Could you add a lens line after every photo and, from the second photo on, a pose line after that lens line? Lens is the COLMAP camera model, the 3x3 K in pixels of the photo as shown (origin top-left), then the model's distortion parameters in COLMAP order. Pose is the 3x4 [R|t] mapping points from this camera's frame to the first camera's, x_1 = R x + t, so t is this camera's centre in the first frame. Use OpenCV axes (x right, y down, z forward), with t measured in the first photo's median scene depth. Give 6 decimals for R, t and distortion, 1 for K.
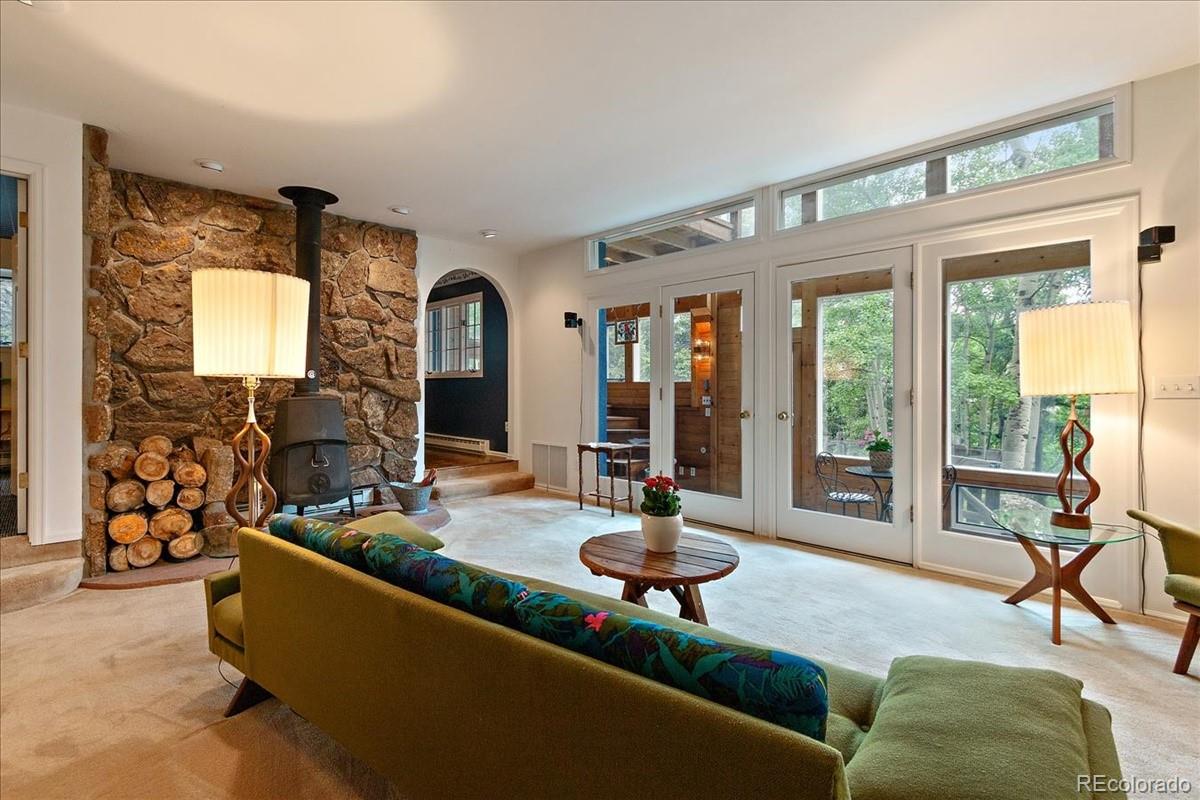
lens RADIAL K [[548.8, 0, 598.0], [0, 548.8, 391.7], [0, 0, 1]] dist [0.000166, 0.000334]
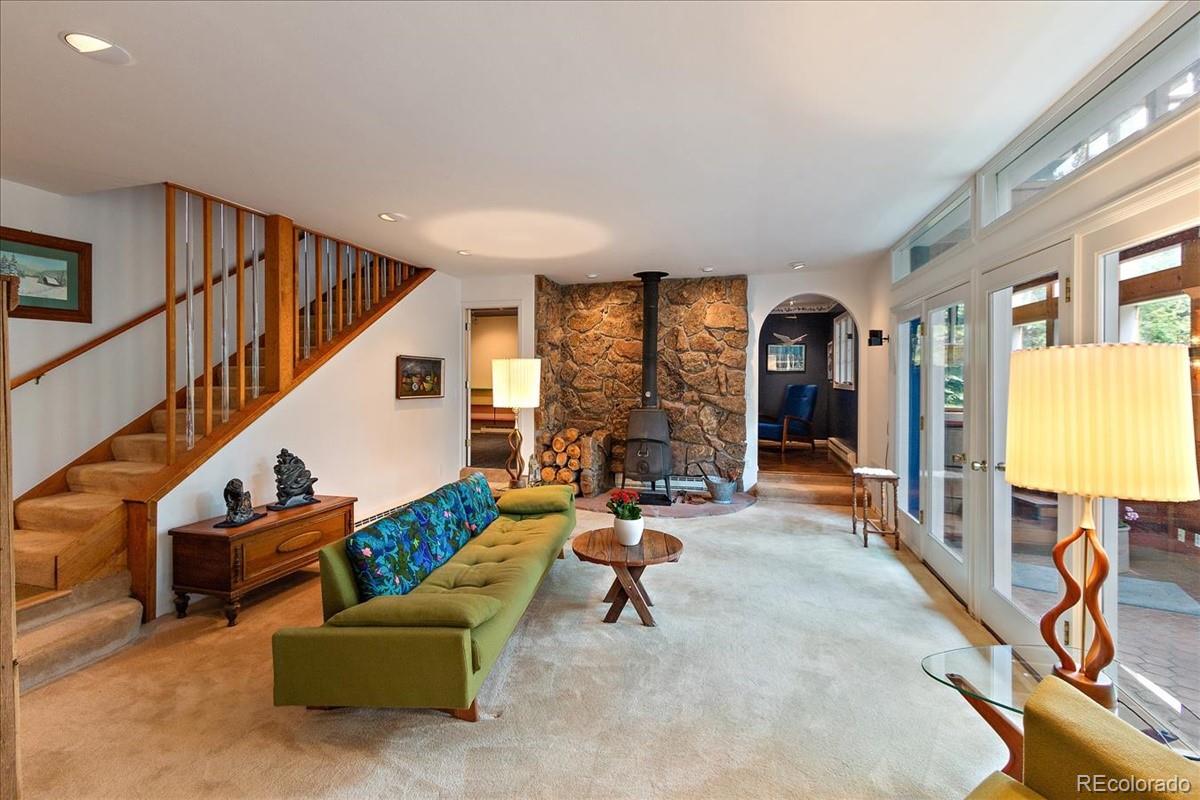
lens RADIAL K [[548.8, 0, 595.0], [0, 548.8, 389.1], [0, 0, 1]] dist [0.000166, 0.000334]
pose [[0.495173, 0.018887, -0.868589, 0.623335], [-0.005522, 0.999812, 0.018593, -0.064139], [0.868777, -0.004411, 0.495184, 0.112061]]
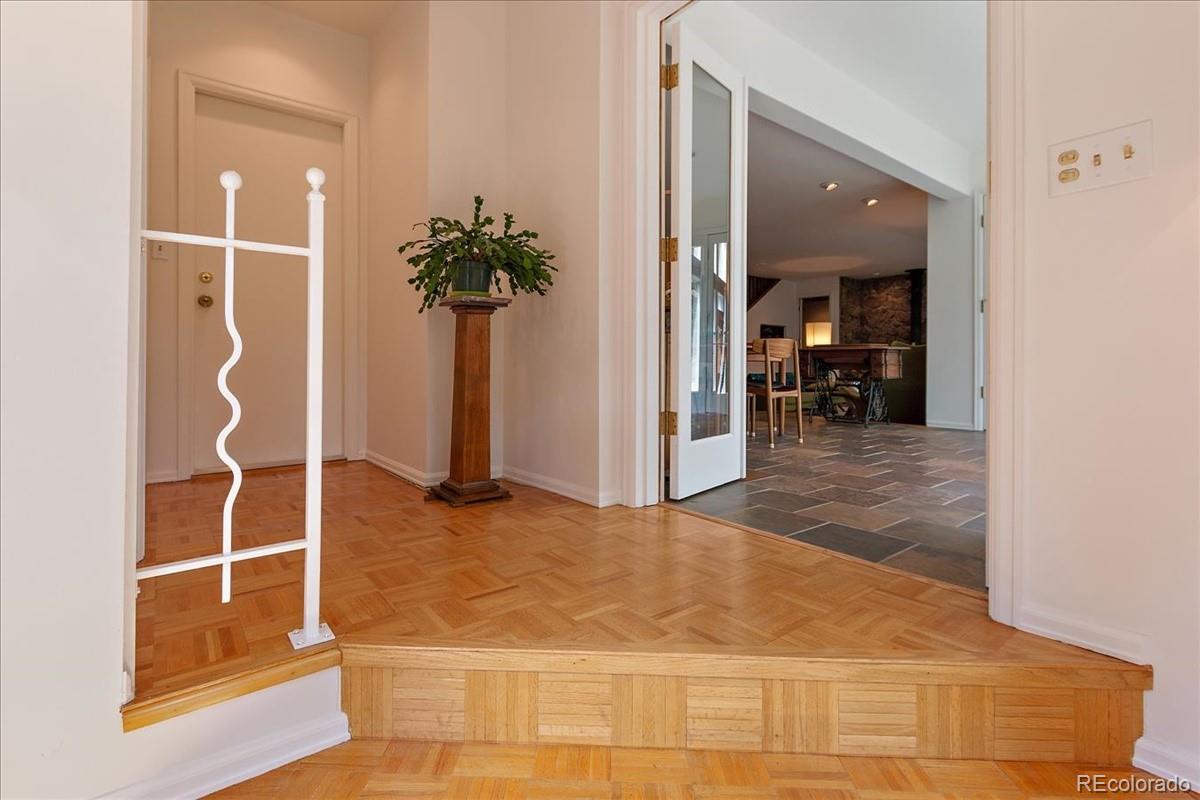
lens RADIAL K [[548.8, 0, 583.7], [0, 548.8, 360.8], [0, 0, 1]] dist [0.000166, 0.000334]
pose [[-0.130658, 0.001469, -0.991426, 1.824077], [-0.007826, 0.999966, 0.002513, 0.041582], [0.991397, 0.008087, -0.130643, -0.119127]]
